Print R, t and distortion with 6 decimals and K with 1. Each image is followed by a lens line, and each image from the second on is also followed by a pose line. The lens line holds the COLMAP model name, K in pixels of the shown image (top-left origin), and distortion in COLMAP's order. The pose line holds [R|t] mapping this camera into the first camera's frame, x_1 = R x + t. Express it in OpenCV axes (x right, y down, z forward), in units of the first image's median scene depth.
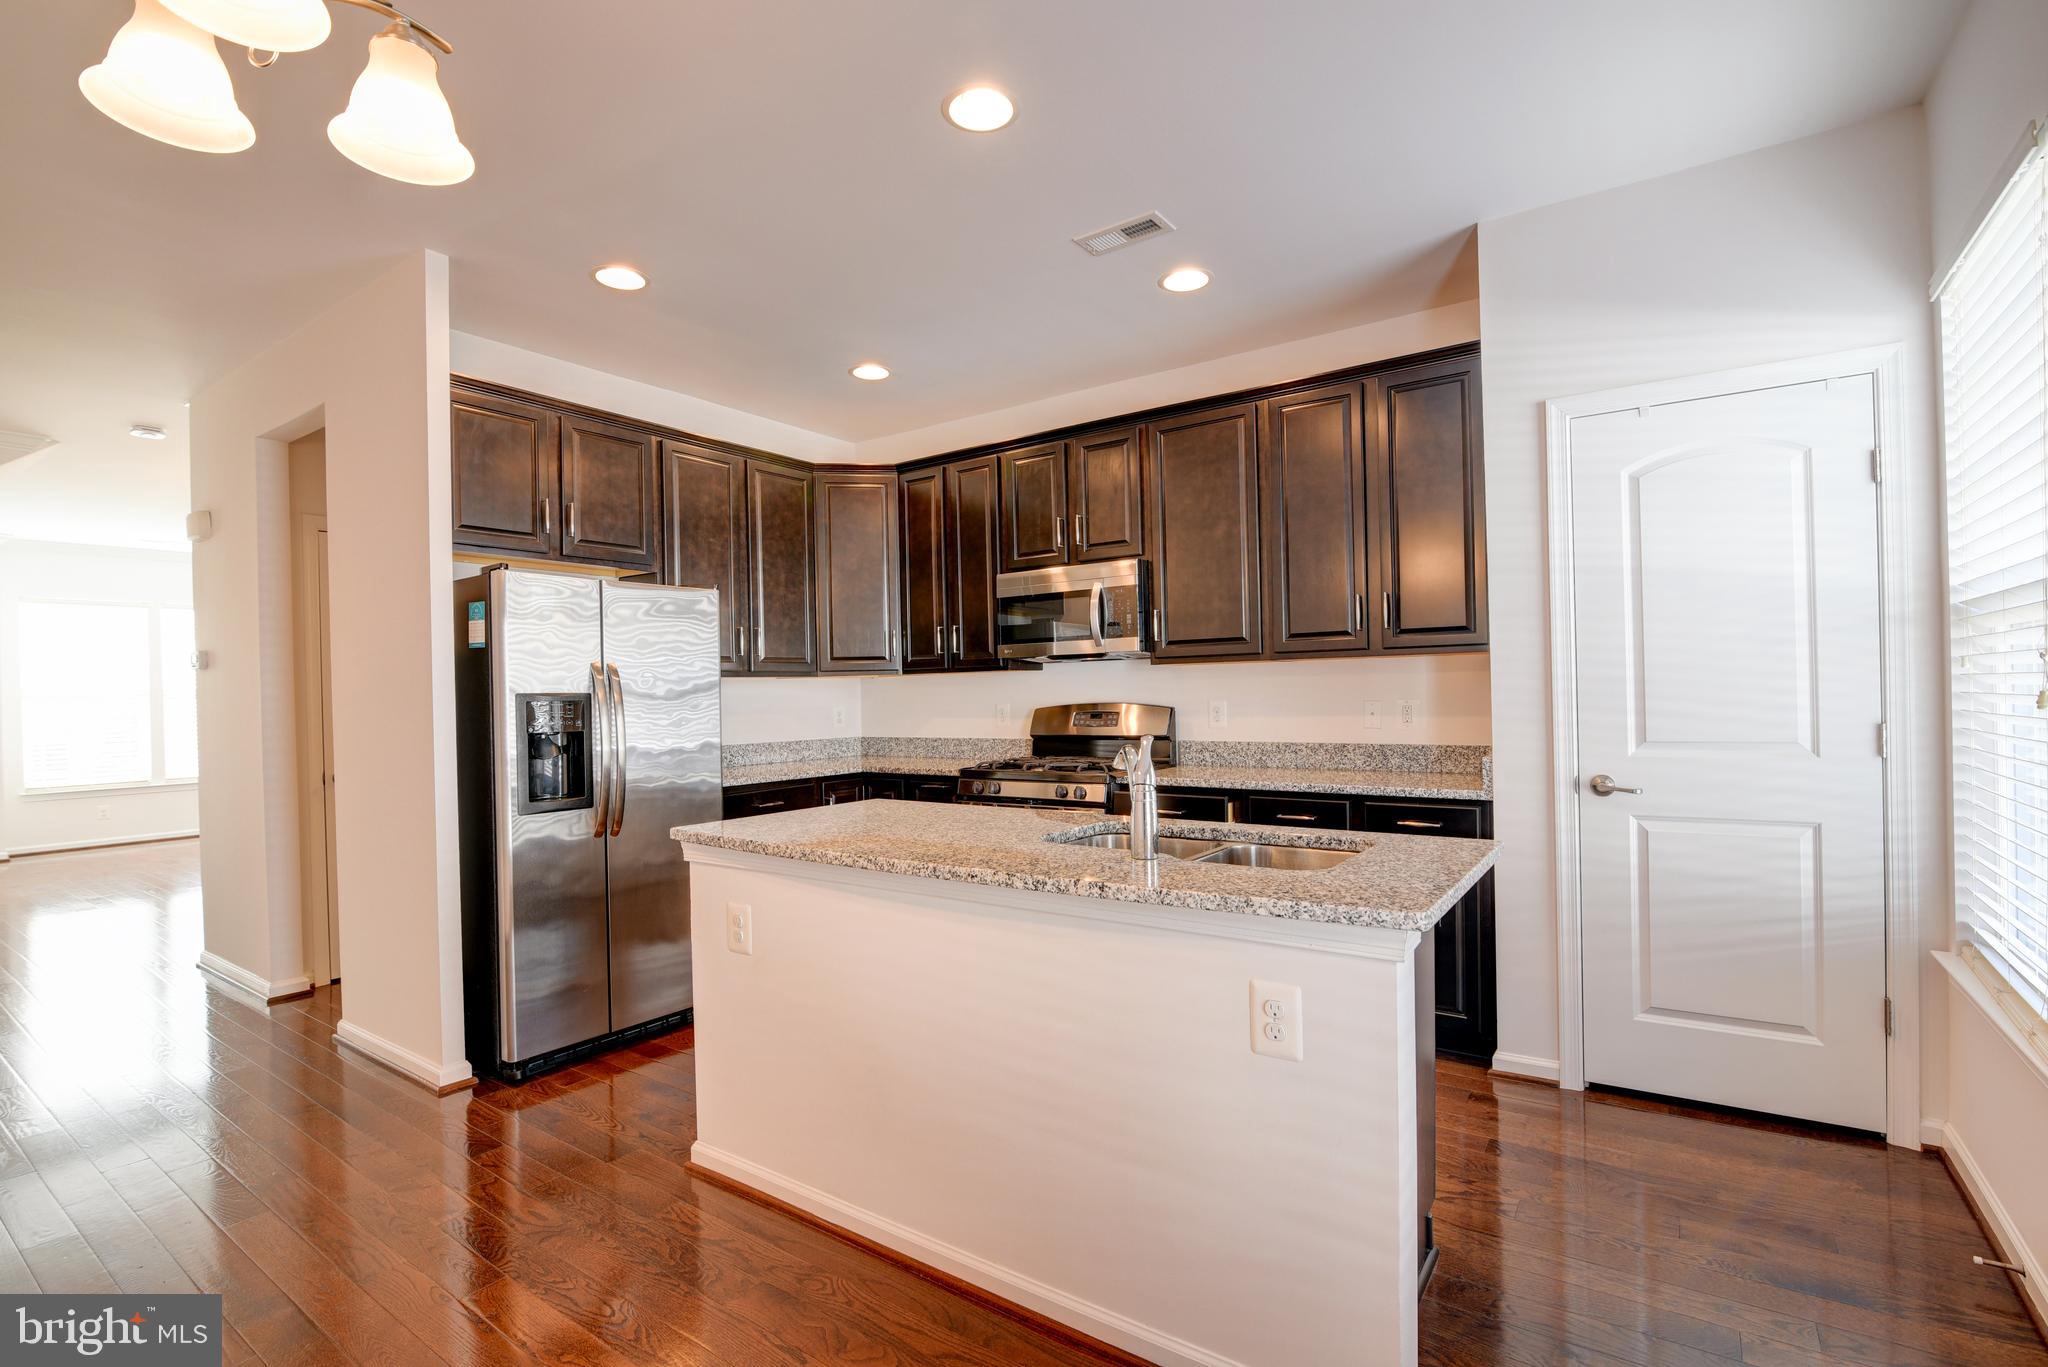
lens RADIAL K [[937.1, 0, 1032.5], [0, 937.1, 689.9], [0, 0, 1]] dist [-0.020911, 0.001522]
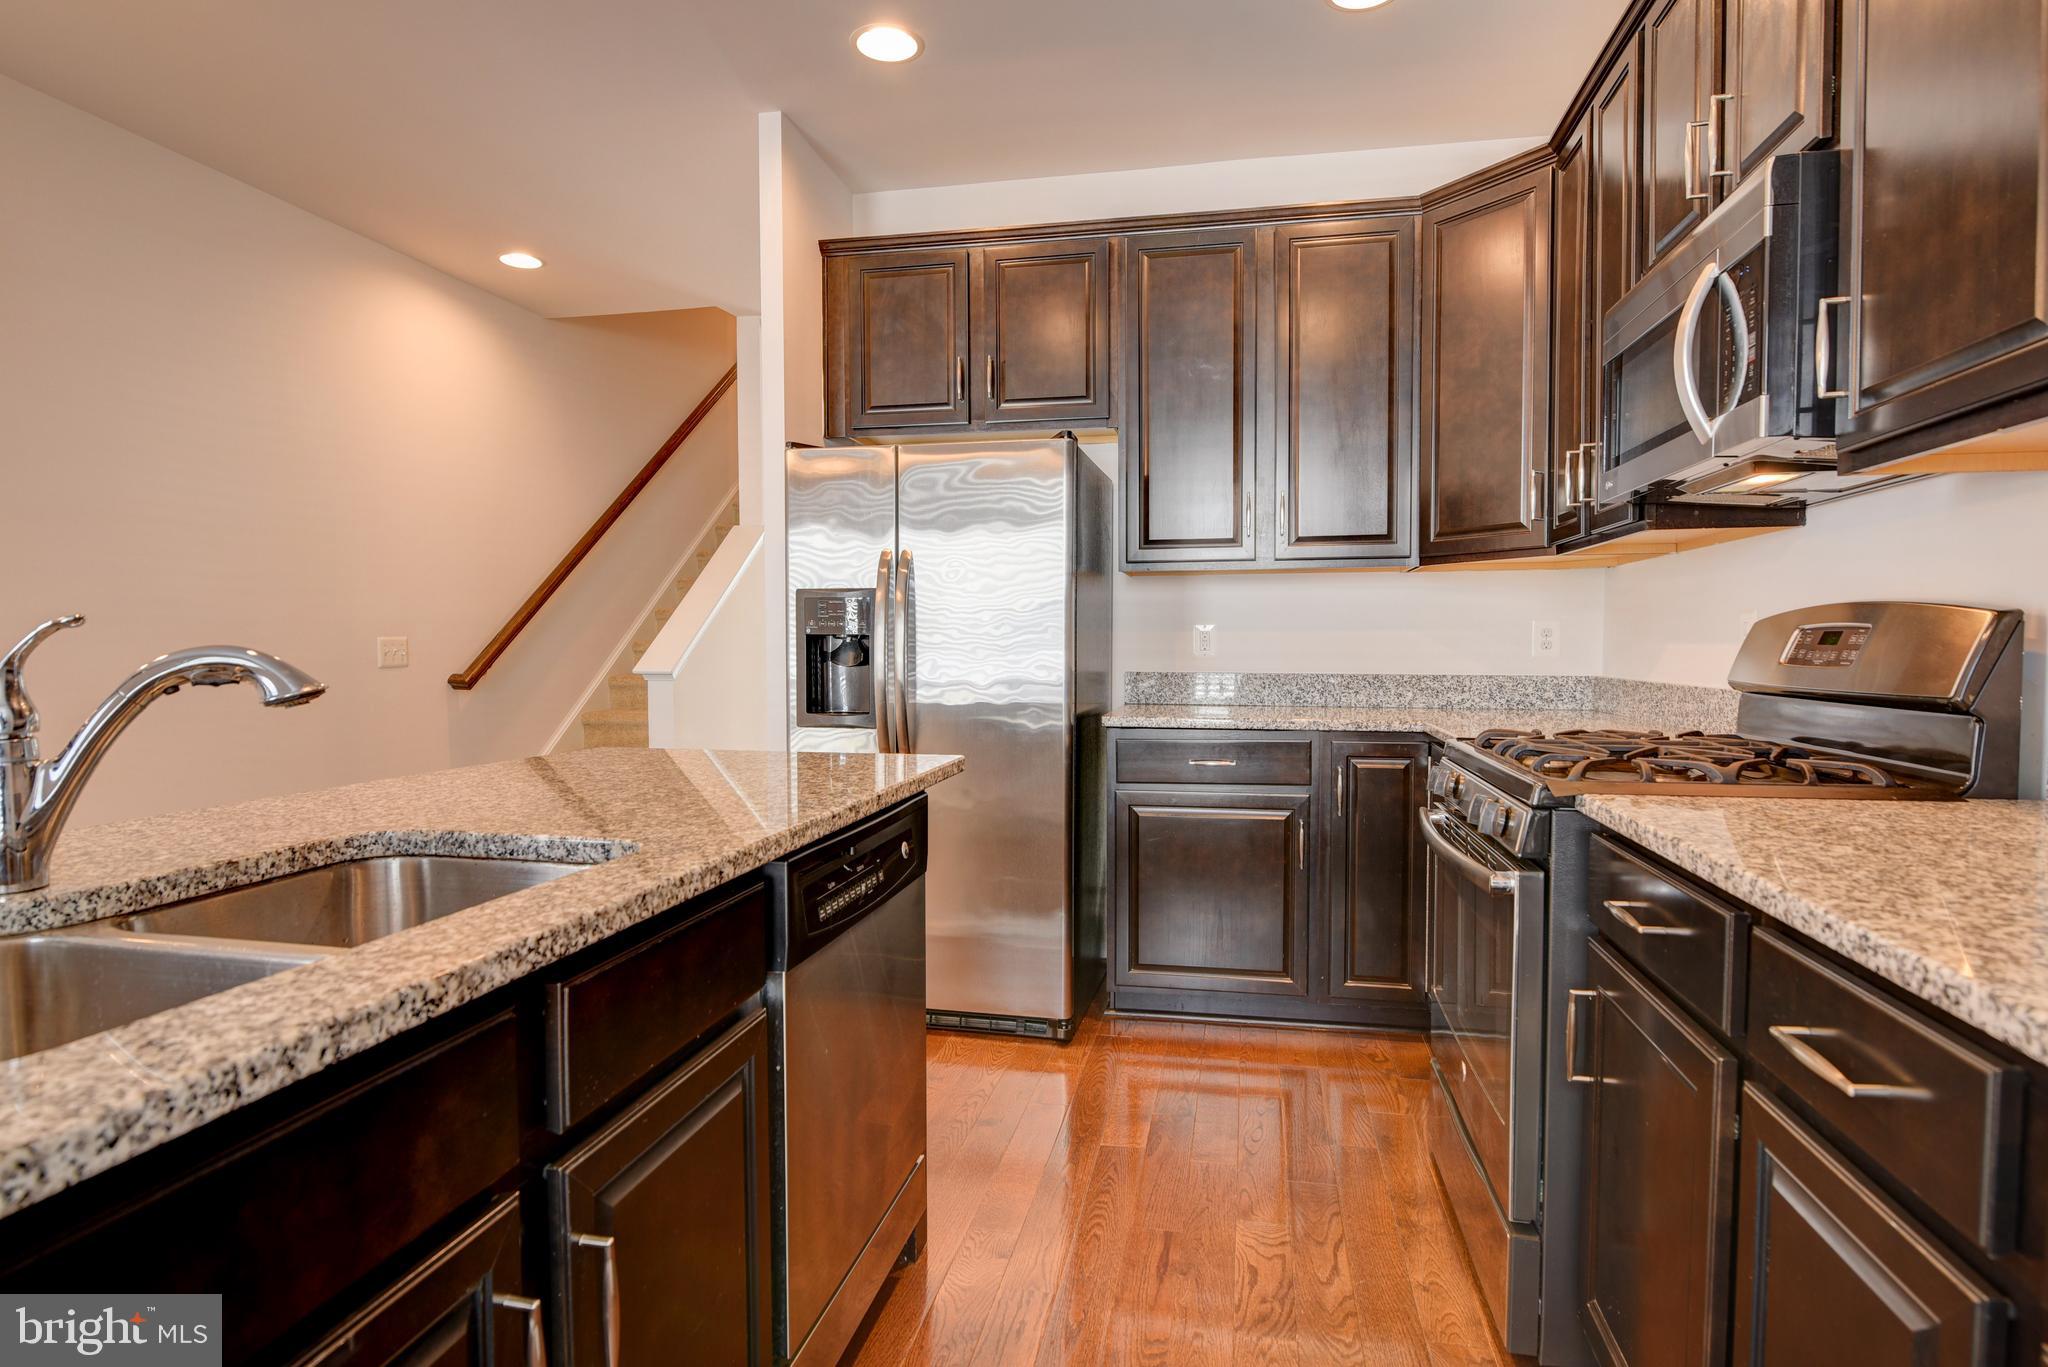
lens RADIAL K [[1098.5, 0, 1032.6], [0, 1098.5, 695.2], [0, 0, 1]] dist [-0.012552, -0.003356]
pose [[0.386318, 0.063826, -0.920155, 0.377698], [-0.002869, 0.997681, 0.067999, 0.024838], [0.922361, -0.023629, 0.385605, 0.606858]]
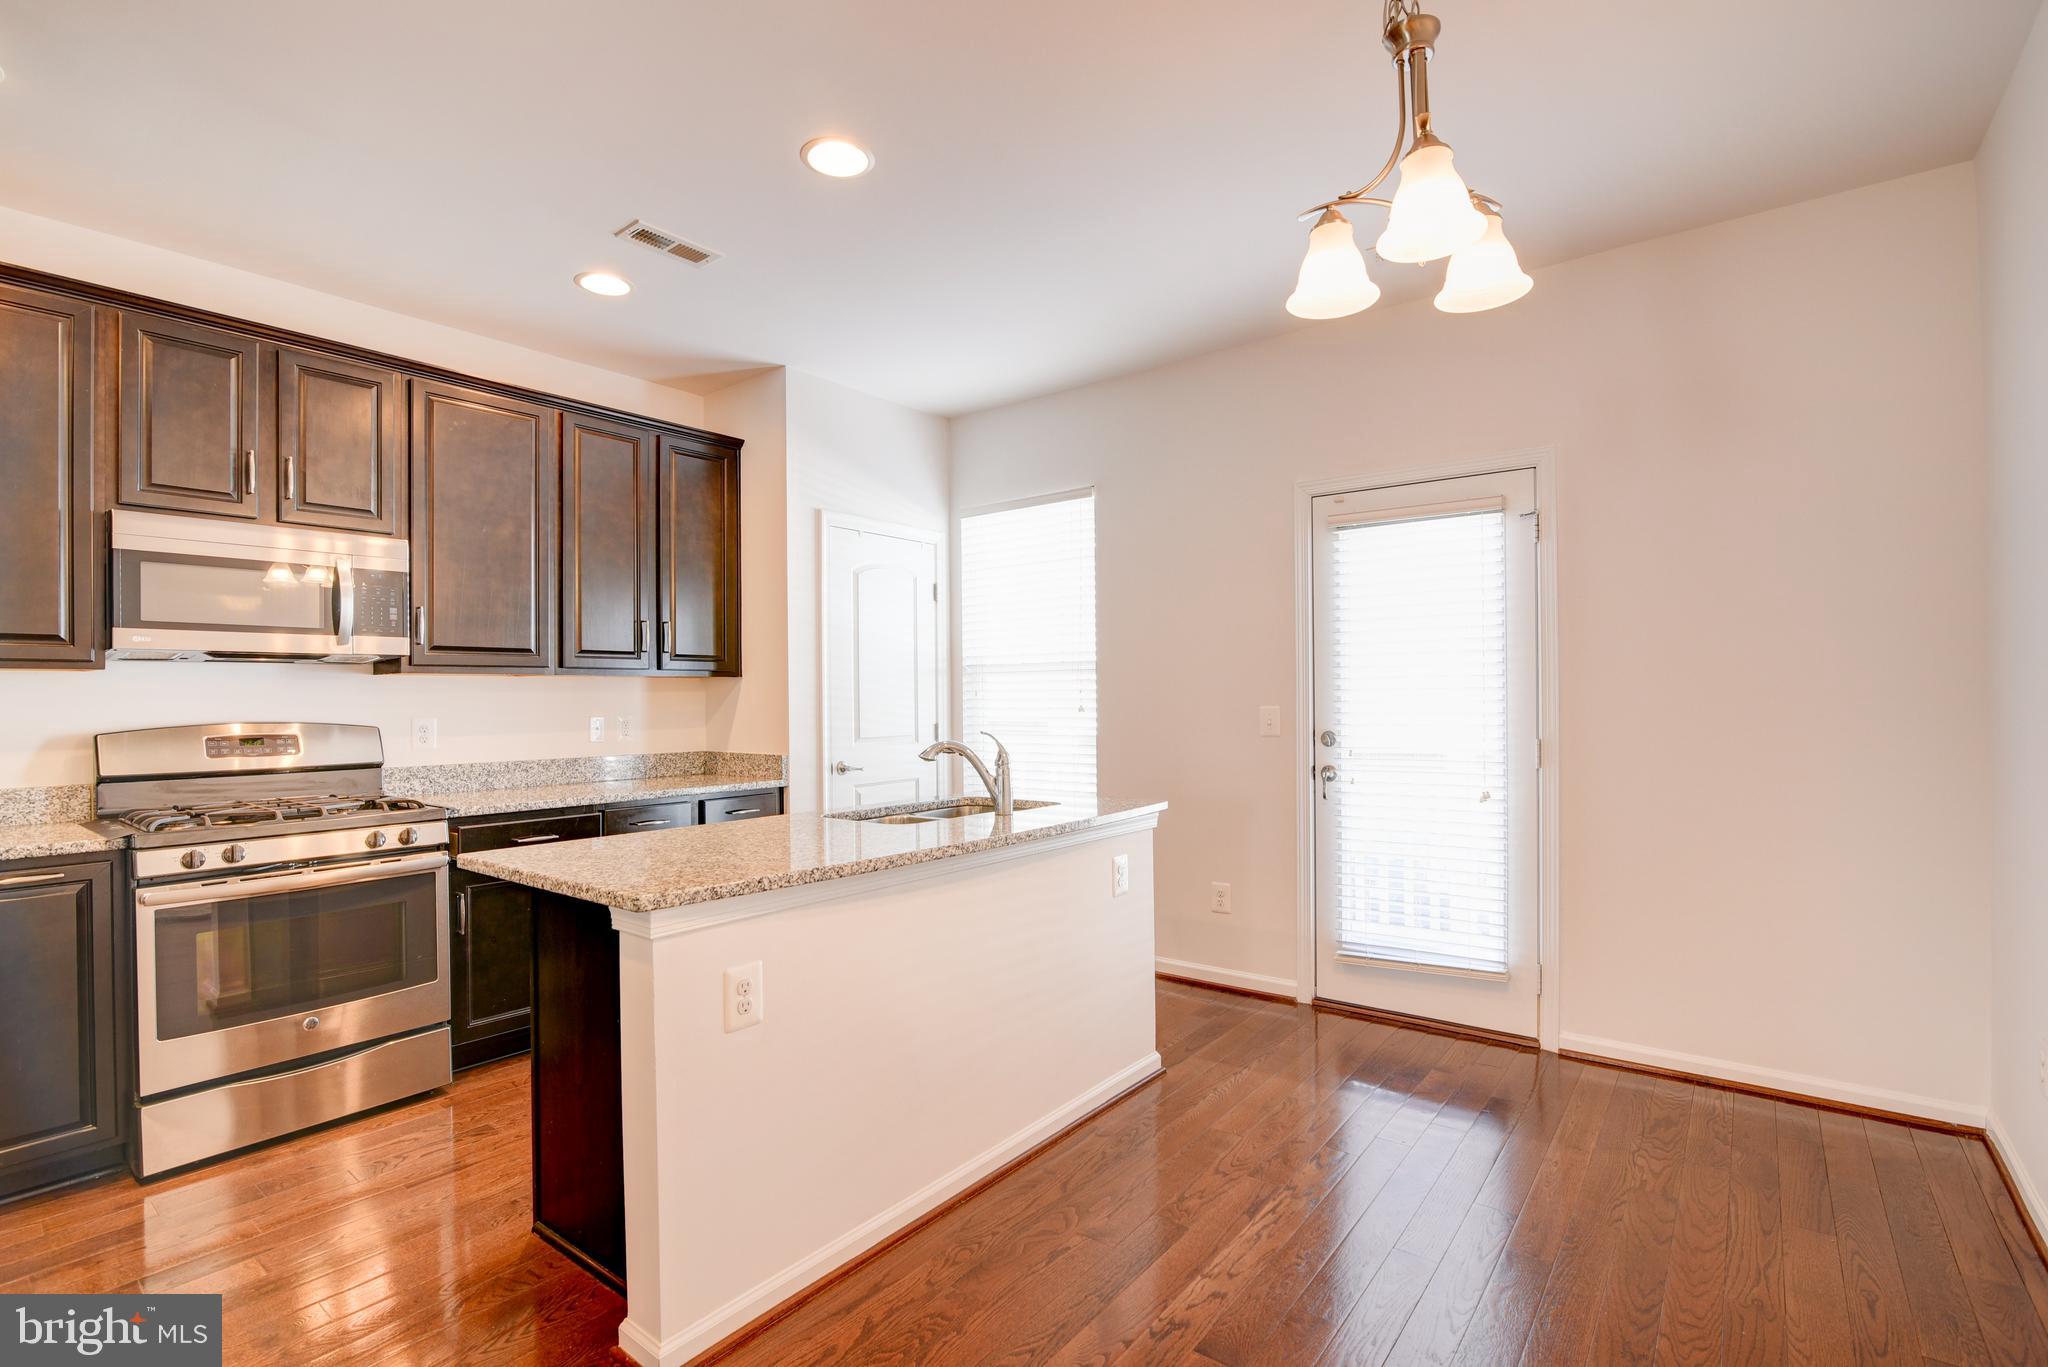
lens RADIAL K [[937.1, 0, 1025.6], [0, 937.1, 689.7], [0, 0, 1]] dist [-0.020911, 0.001522]
pose [[0.059790, 0.027027, 0.997845, -0.646828], [0.003059, 0.999624, -0.027259, 0.011025], [-0.998206, 0.004682, 0.059685, 0.423882]]
